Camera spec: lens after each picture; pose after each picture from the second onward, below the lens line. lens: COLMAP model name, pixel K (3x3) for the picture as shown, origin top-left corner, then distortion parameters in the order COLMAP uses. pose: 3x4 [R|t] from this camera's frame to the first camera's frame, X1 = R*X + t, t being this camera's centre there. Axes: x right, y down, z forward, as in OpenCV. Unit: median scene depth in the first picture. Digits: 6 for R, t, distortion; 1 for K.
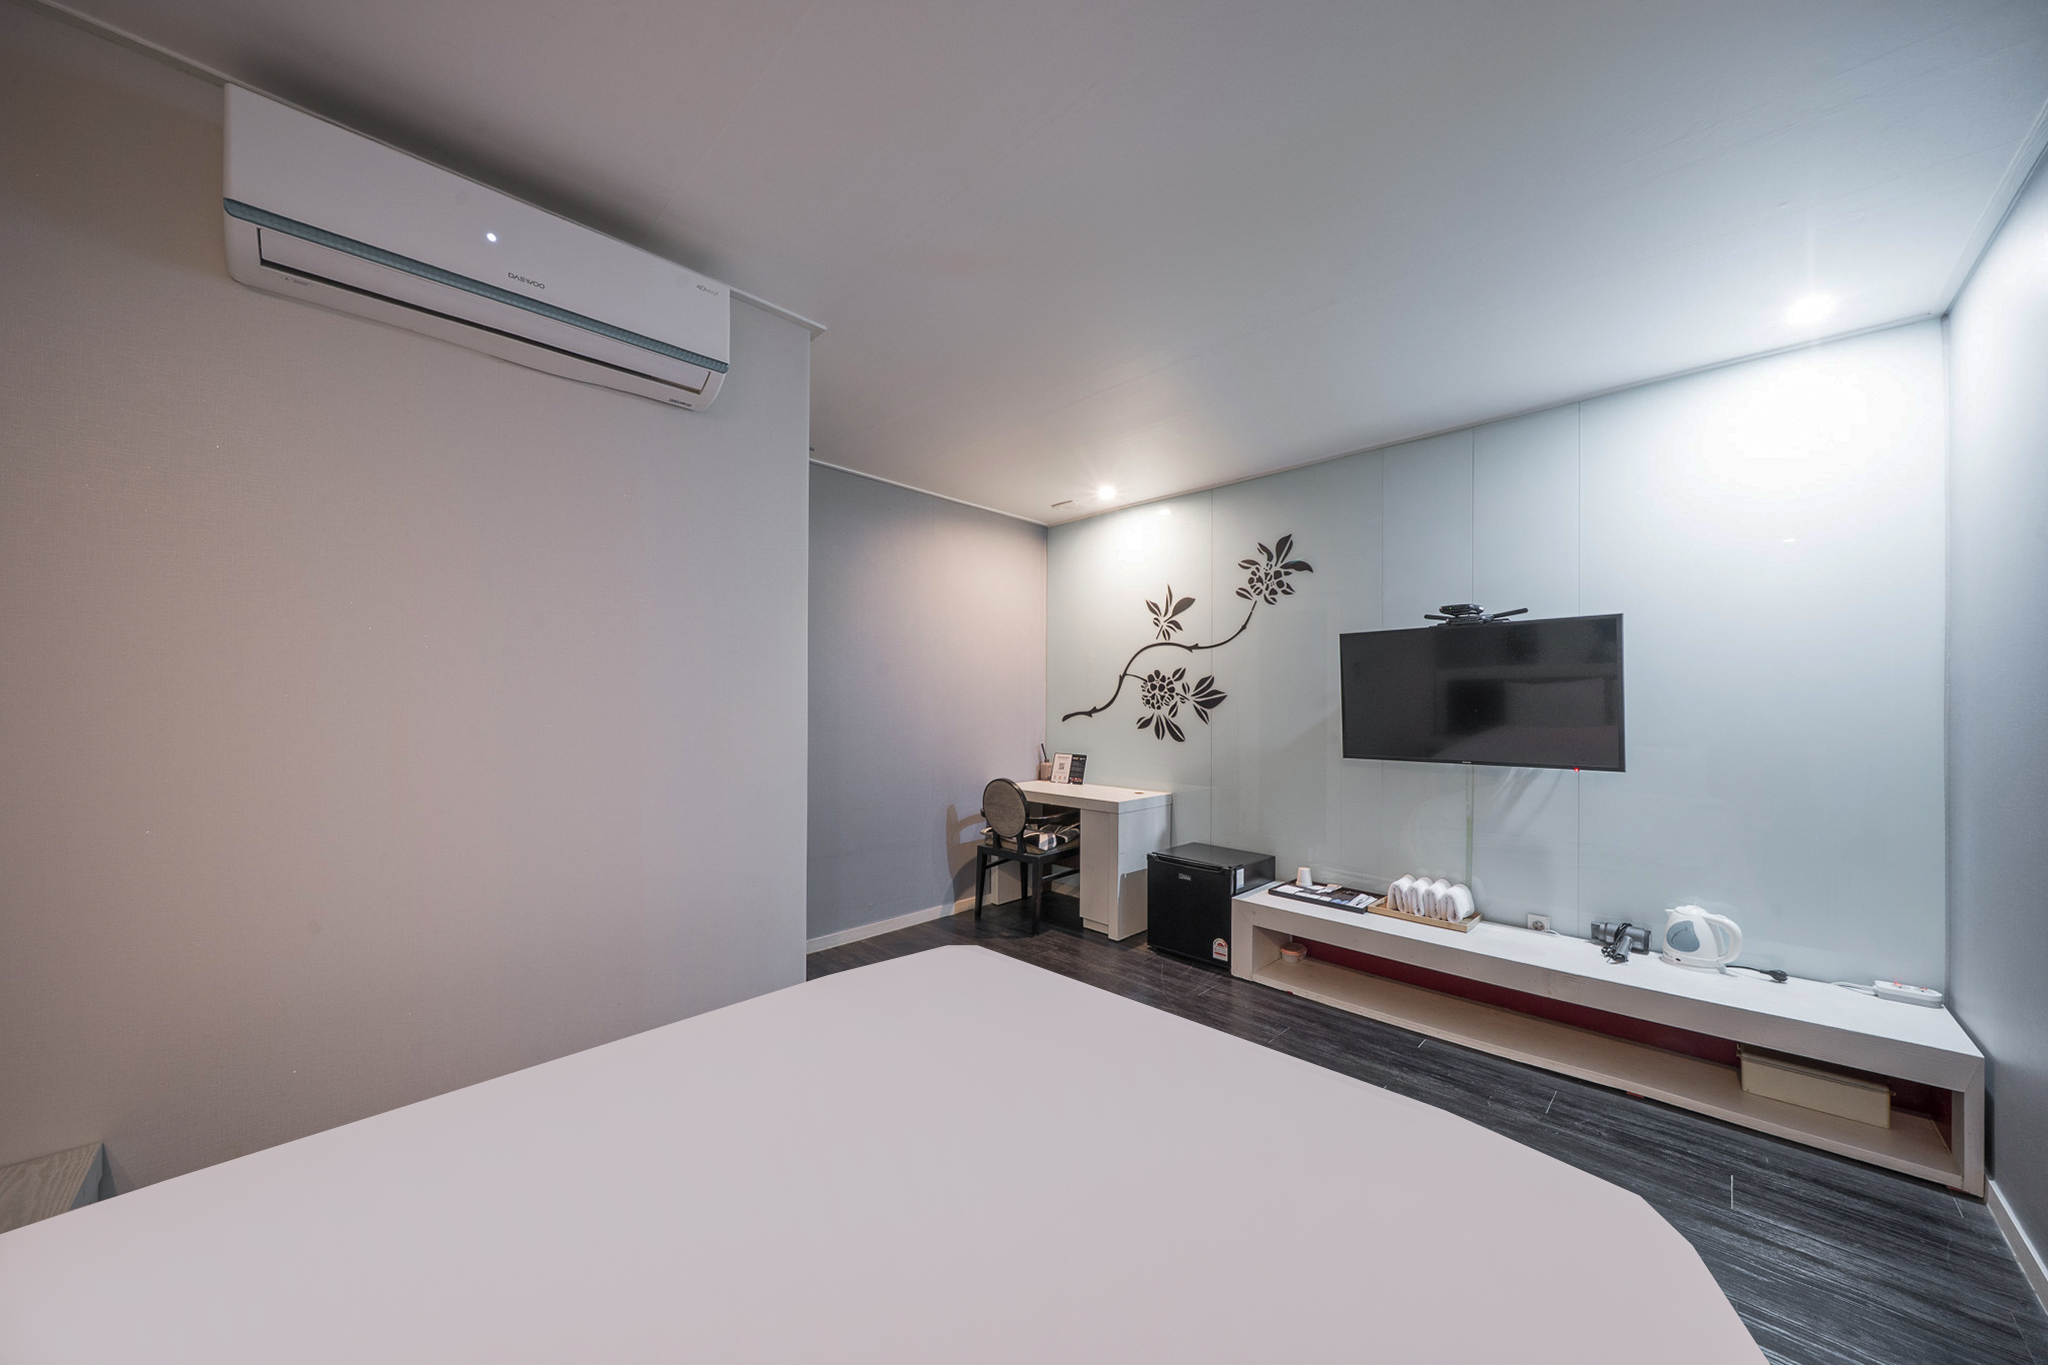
lens RADIAL K [[704.1, 0, 1024.3], [0, 704.1, 695.2], [0, 0, 1]] dist [-0.009055, -0.000306]
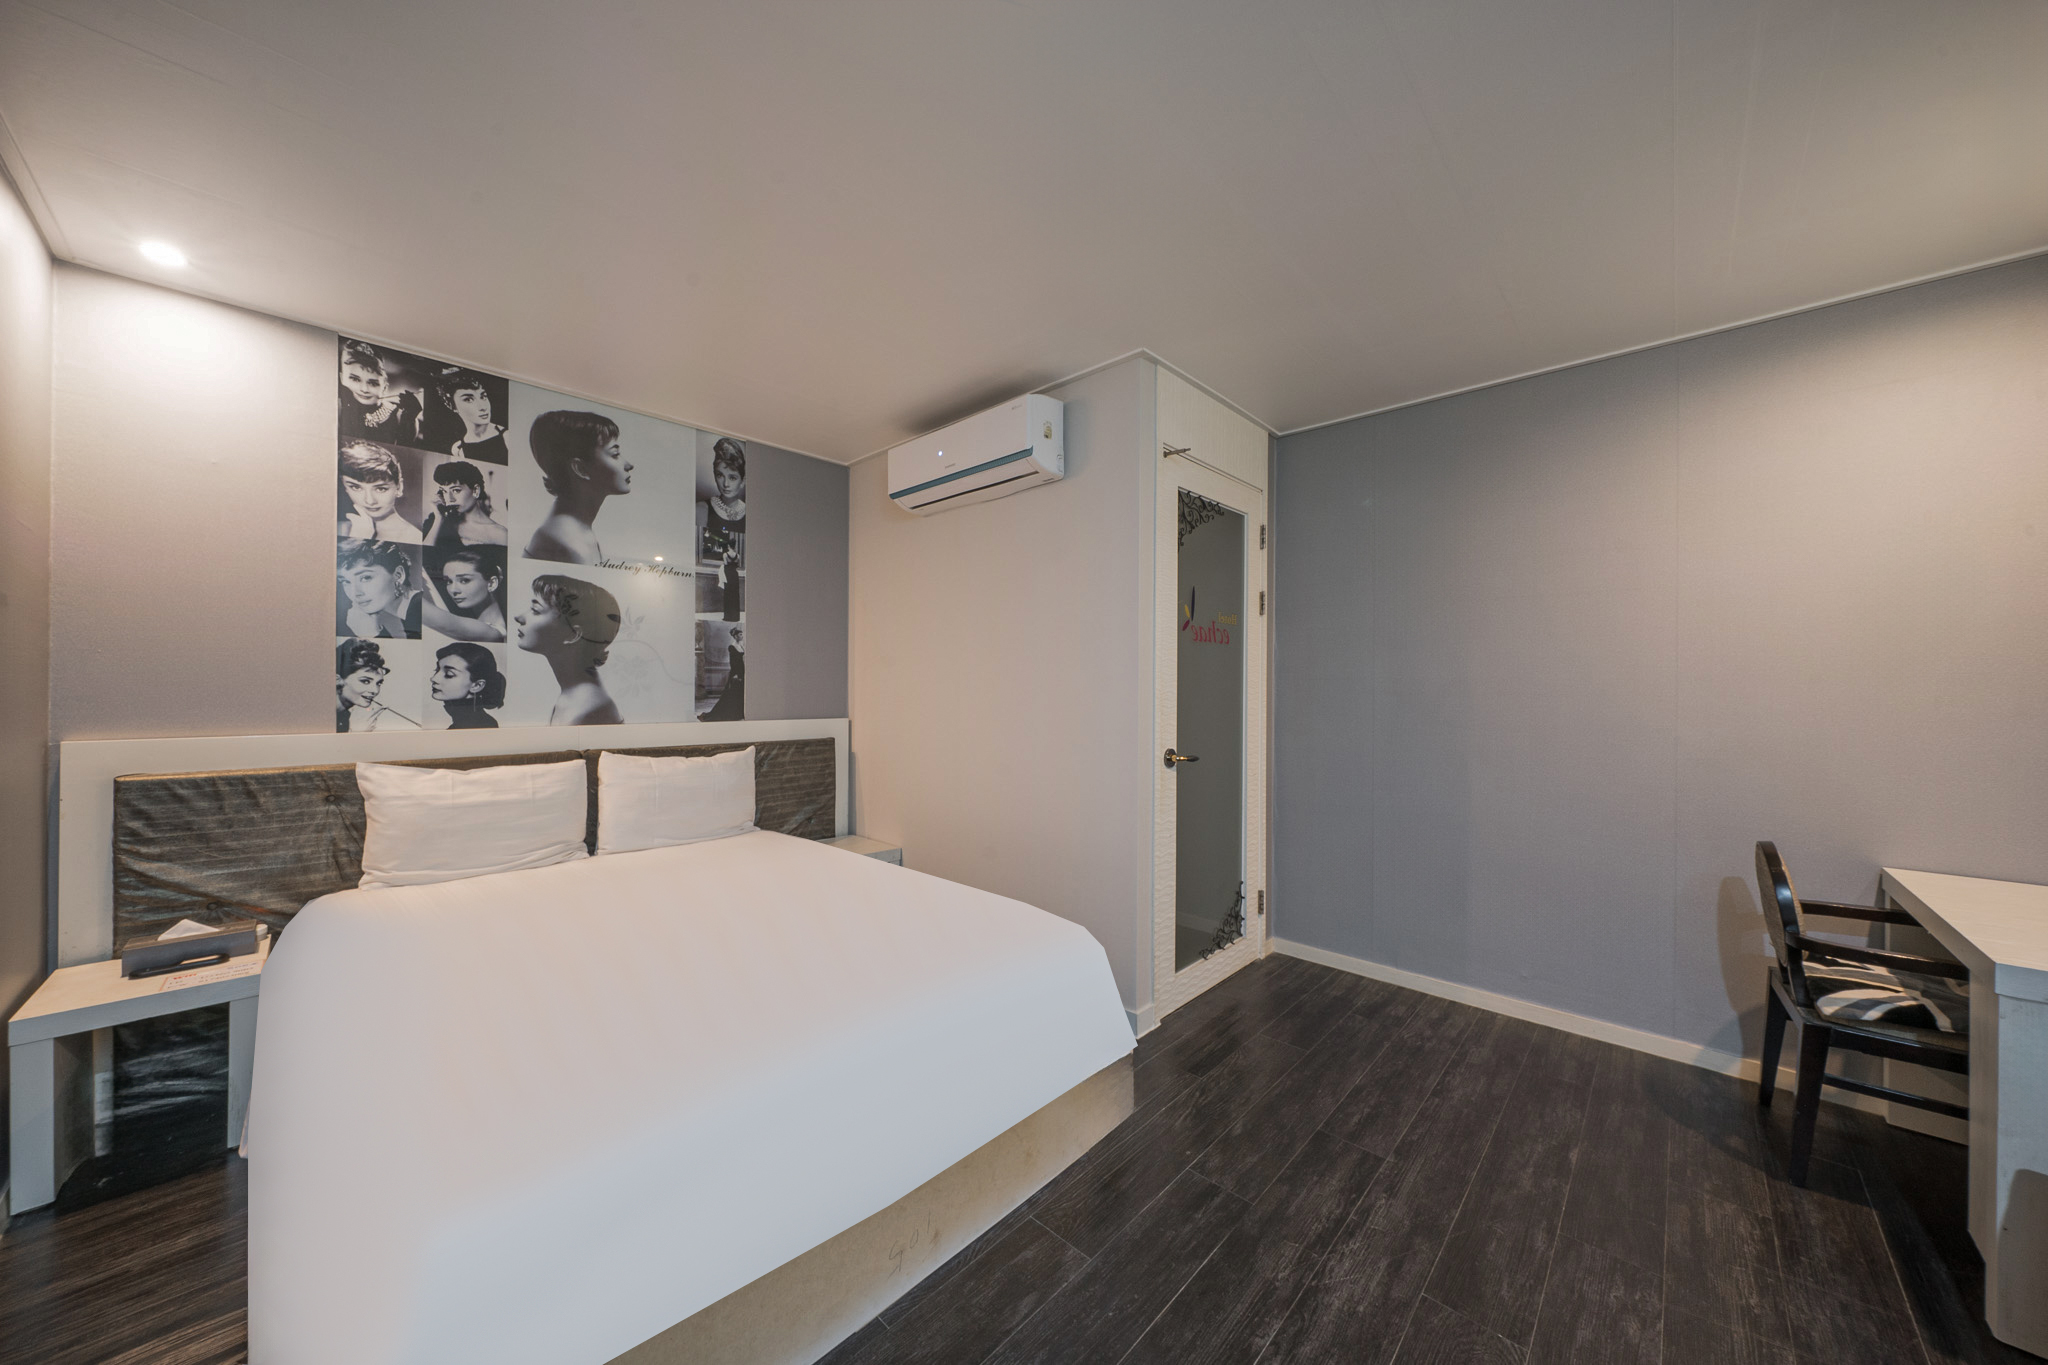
lens RADIAL K [[704.1, 0, 1018.6], [0, 704.1, 684.6], [0, 0, 1]] dist [-0.009055, -0.000306]
pose [[0.001965, -0.006284, -0.999978, 0.483891], [0.005004, 0.999968, -0.006274, 0.005099], [0.999986, -0.004992, 0.001996, 0.477539]]
